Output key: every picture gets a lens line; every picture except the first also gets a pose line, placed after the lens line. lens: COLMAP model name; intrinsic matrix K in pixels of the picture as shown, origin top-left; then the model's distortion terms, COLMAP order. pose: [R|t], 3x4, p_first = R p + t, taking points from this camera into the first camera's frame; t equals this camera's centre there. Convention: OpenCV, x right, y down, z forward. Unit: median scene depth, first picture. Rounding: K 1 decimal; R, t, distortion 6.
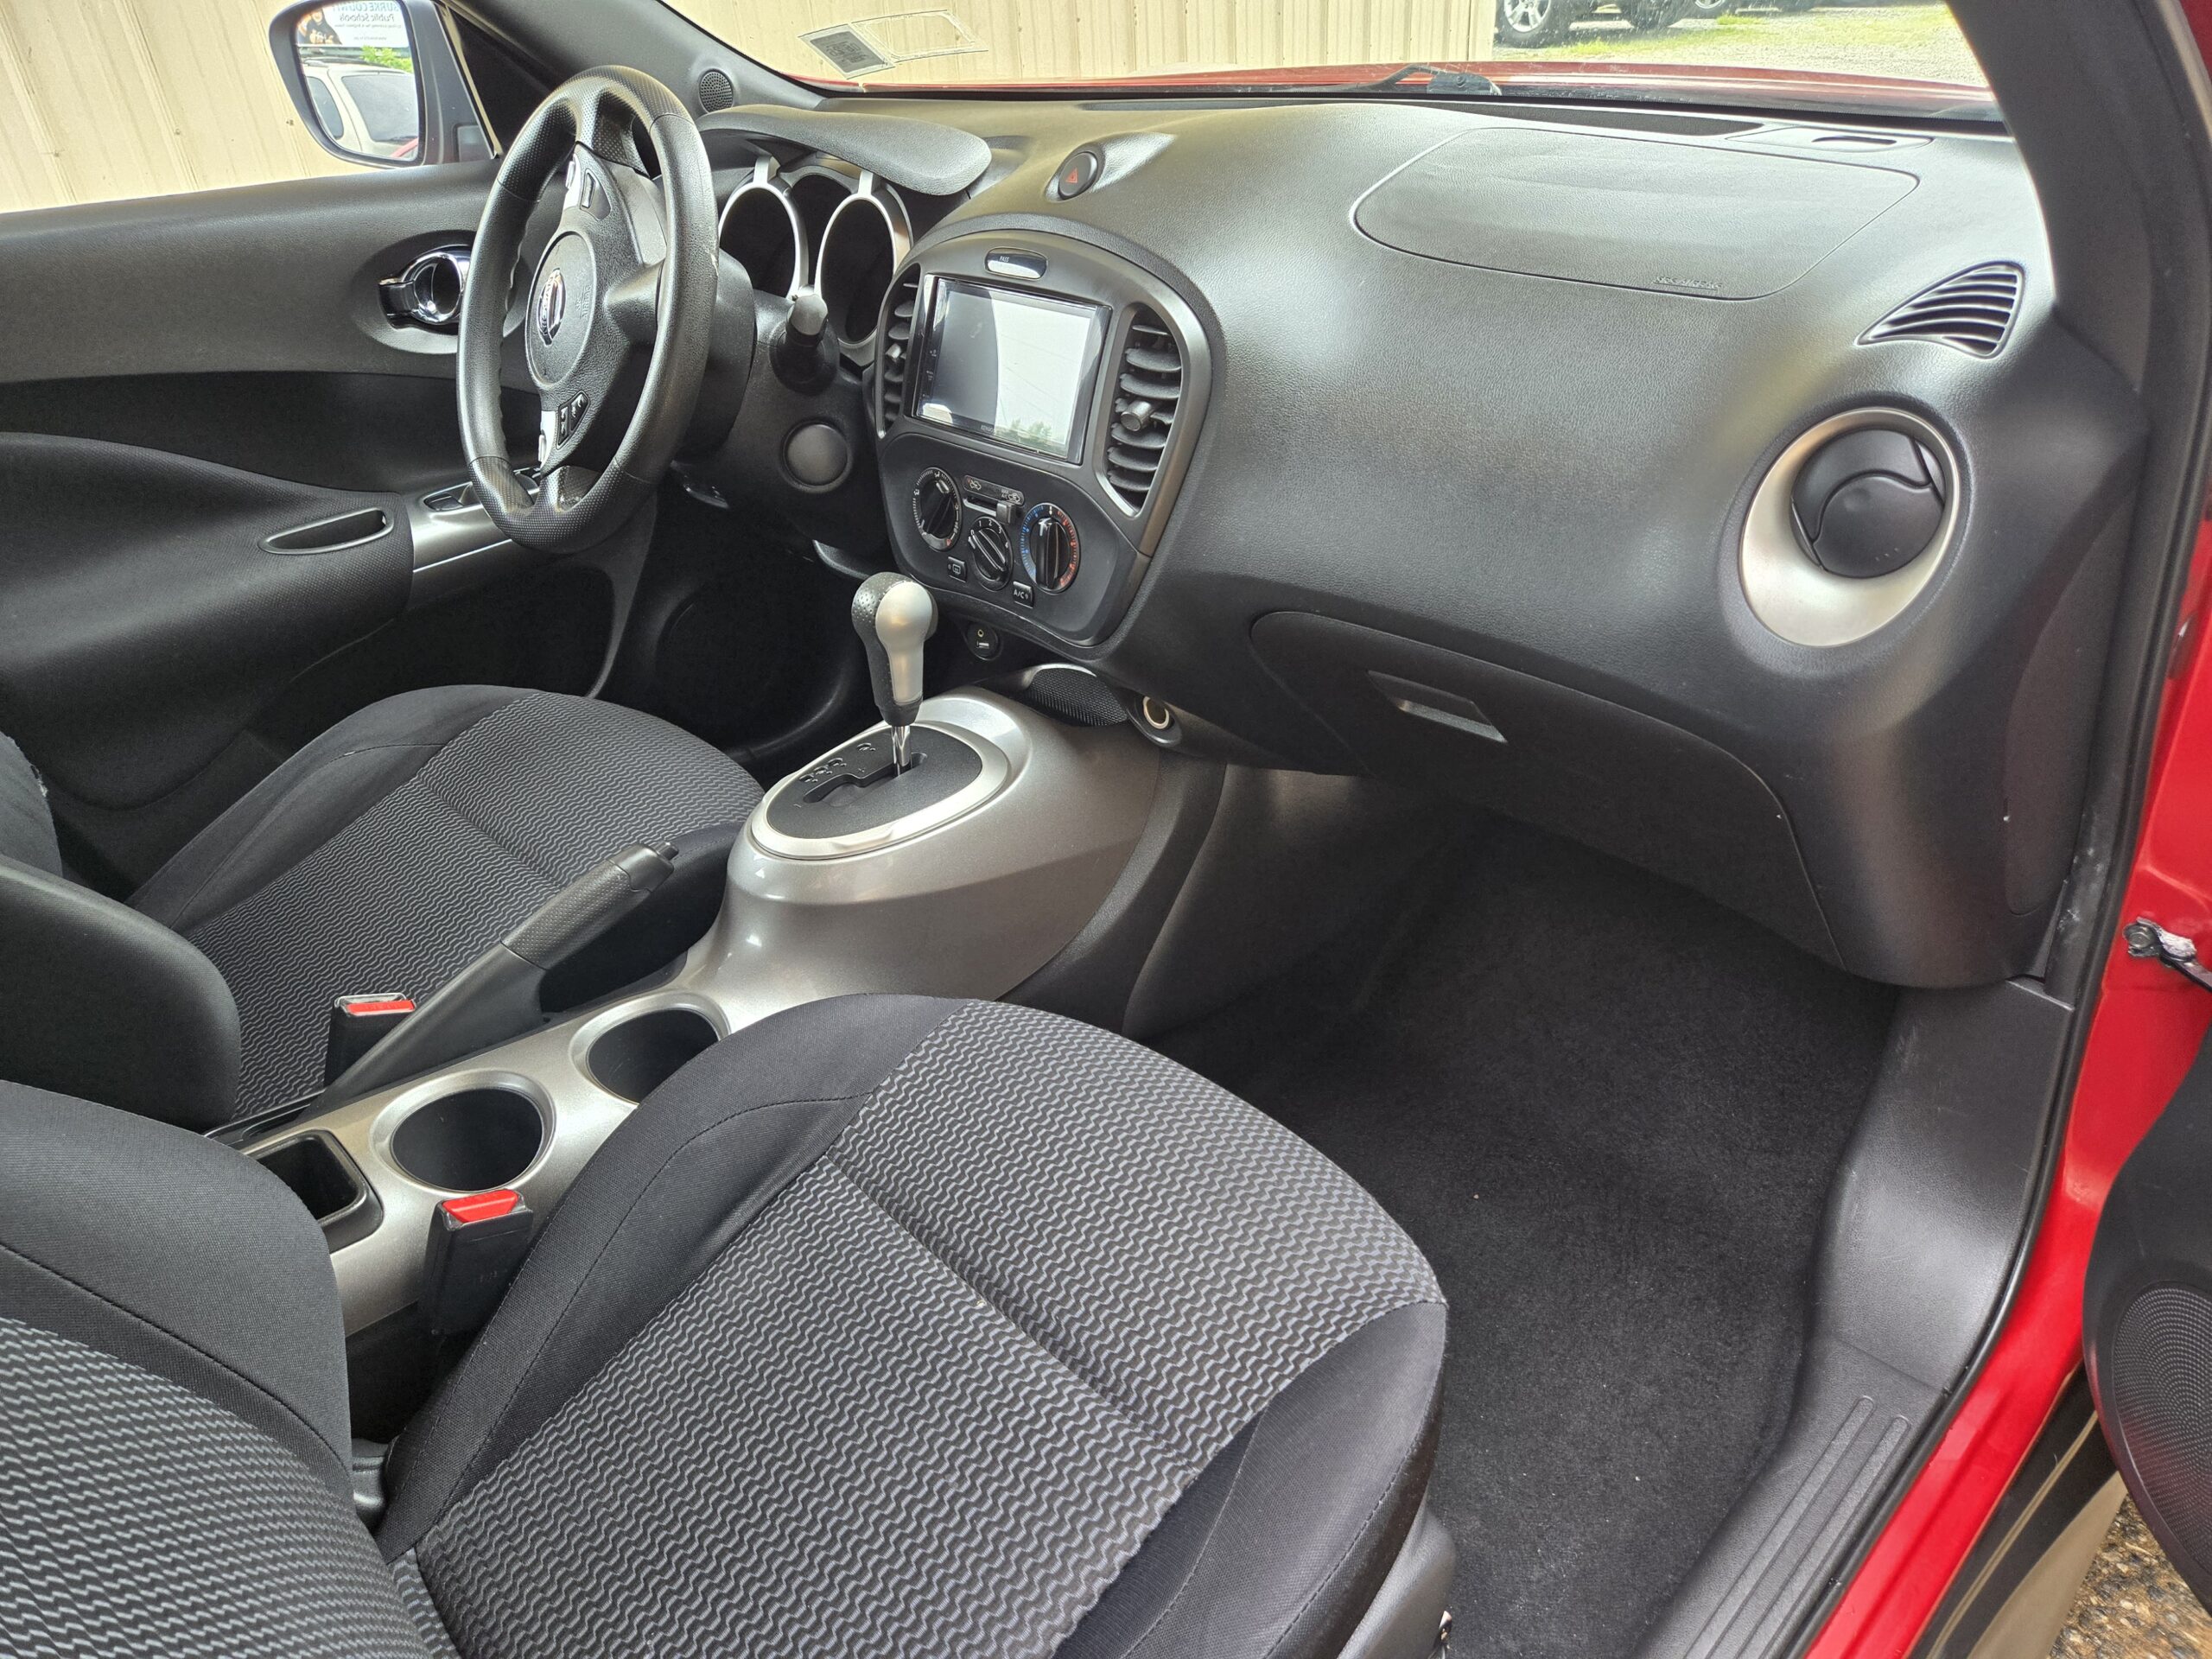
lens RADIAL K [[1495.0, 0, 1093.5], [0, 1495.0, 839.2], [0, 0, 1]] dist [0.066346, -0.059387]
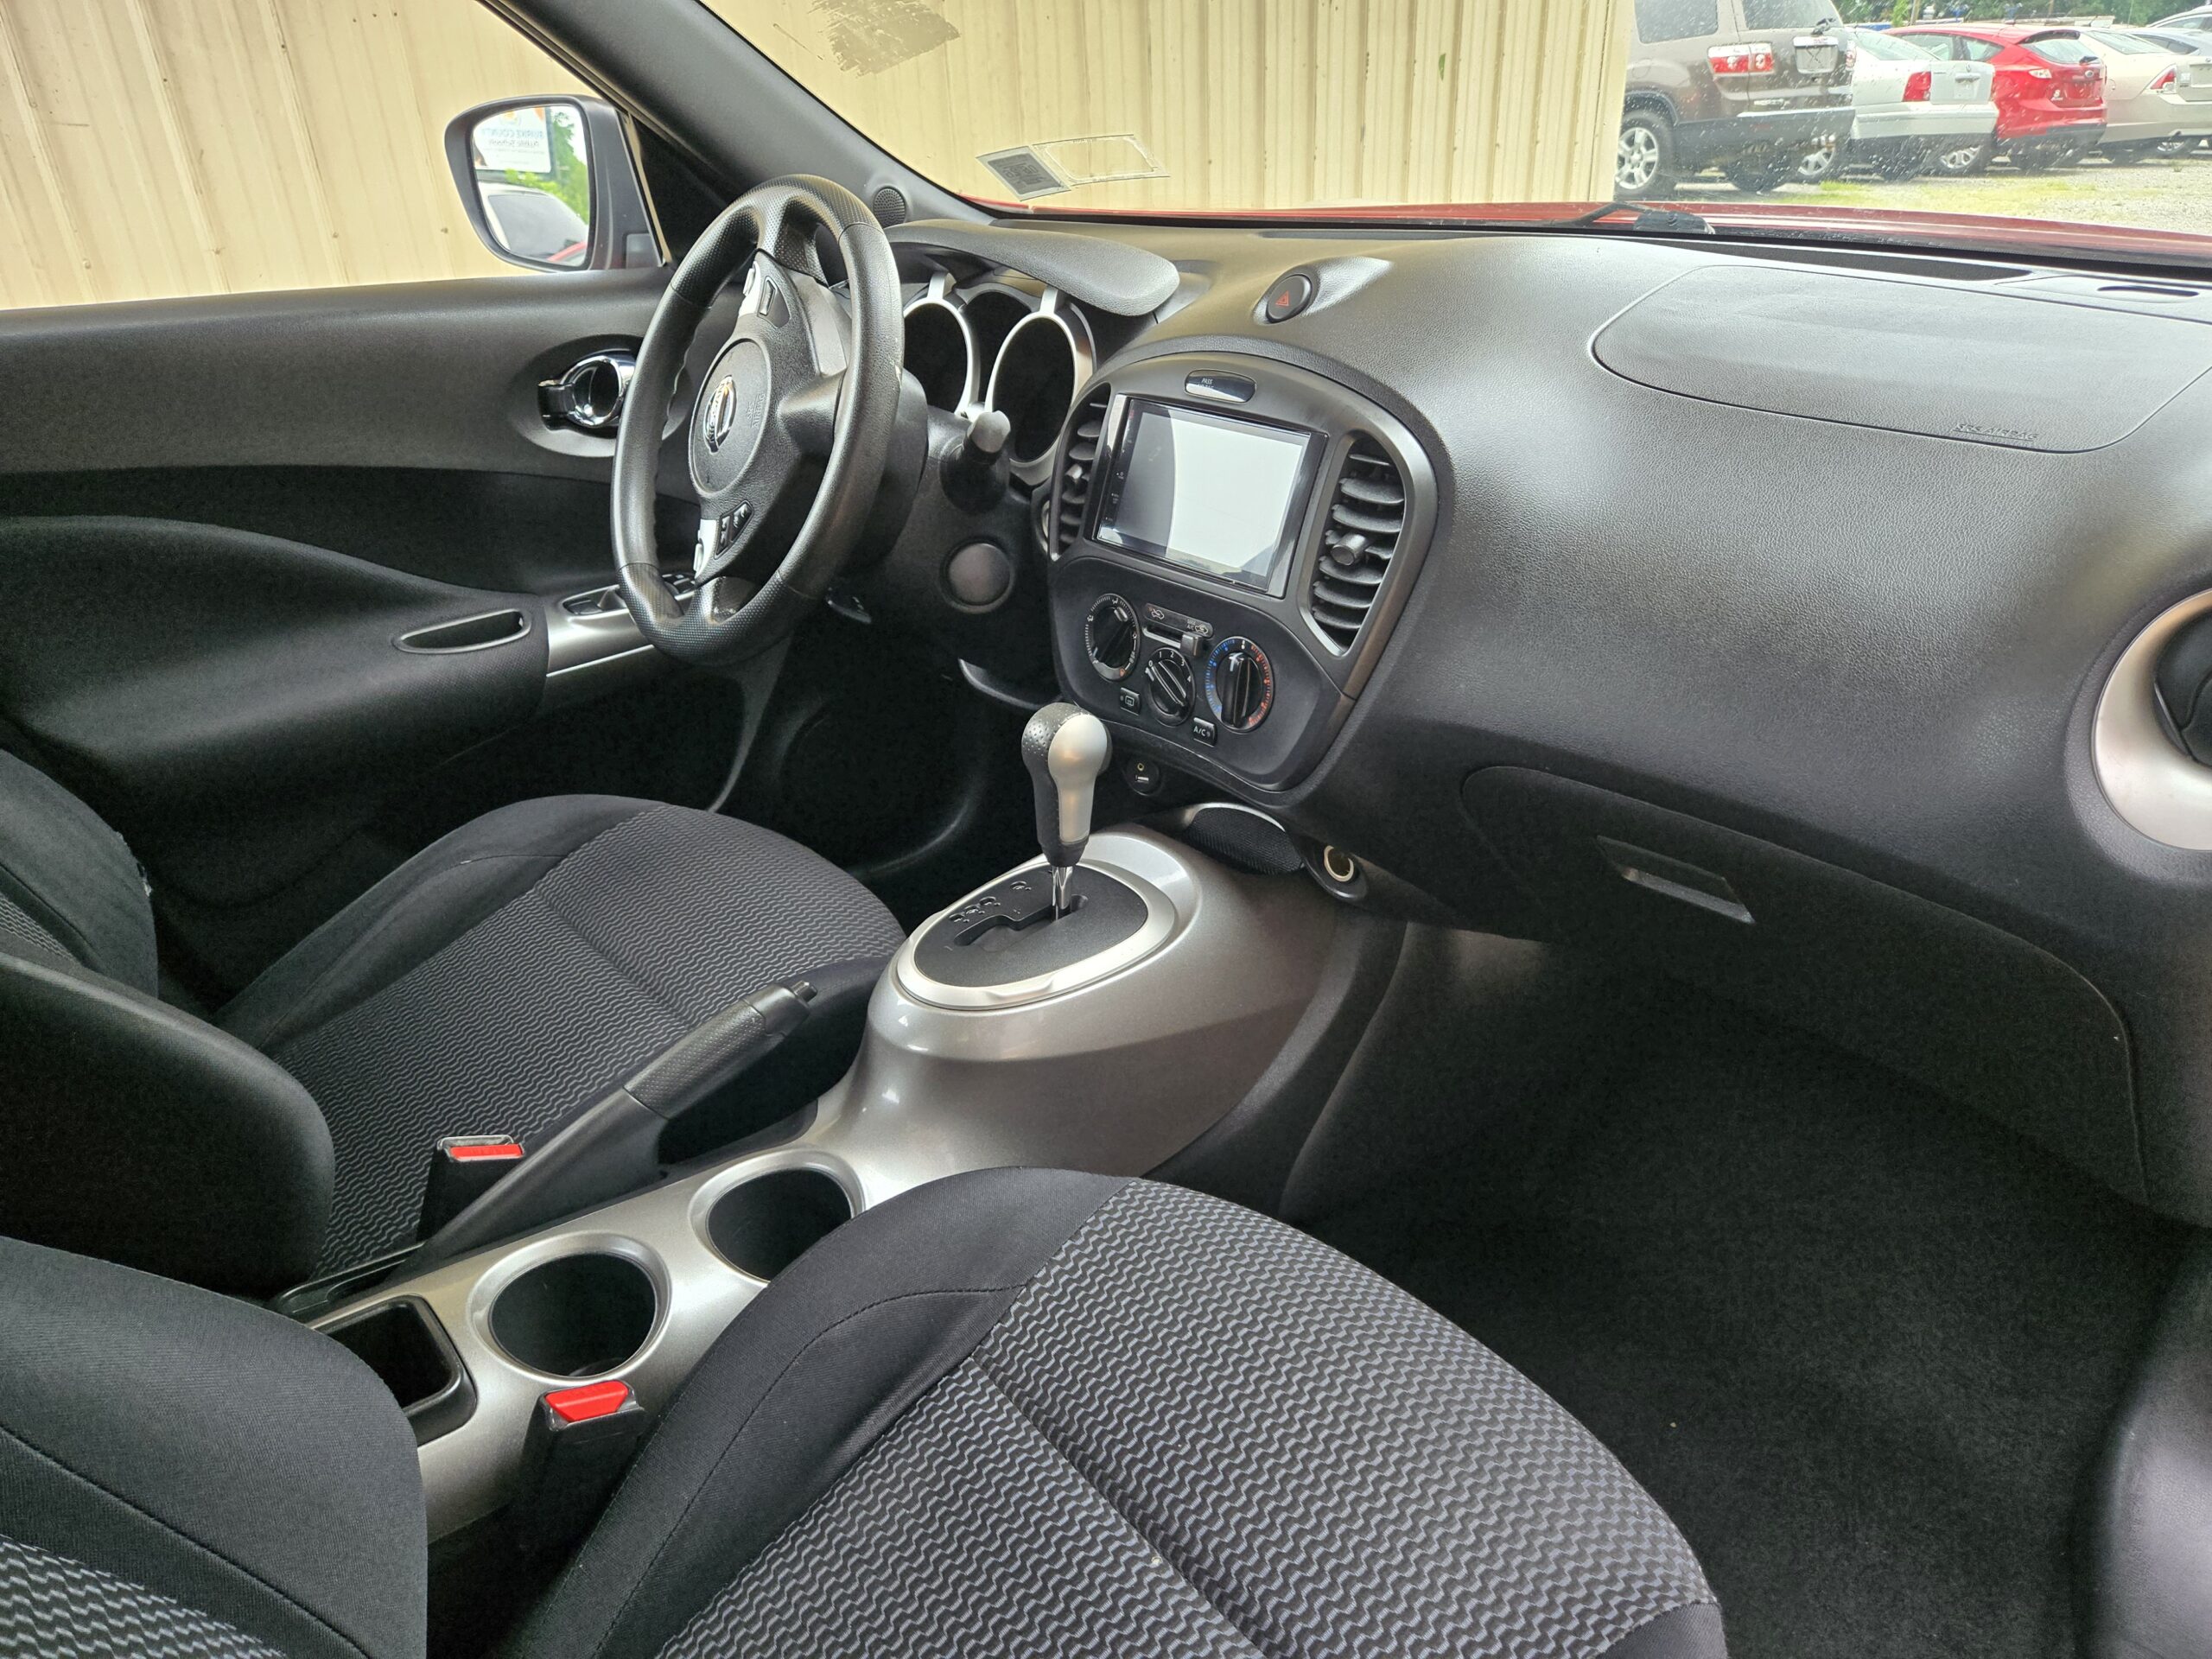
lens RADIAL K [[1495.0, 0, 1117.4], [0, 1495.0, 824.5], [0, 0, 1]] dist [0.066346, -0.059387]
pose [[0.998386, 0.046635, -0.032411, -0.068649], [-0.049226, 0.995216, -0.084389, -0.026056], [0.028320, 0.085848, 0.995906, 0.083293]]
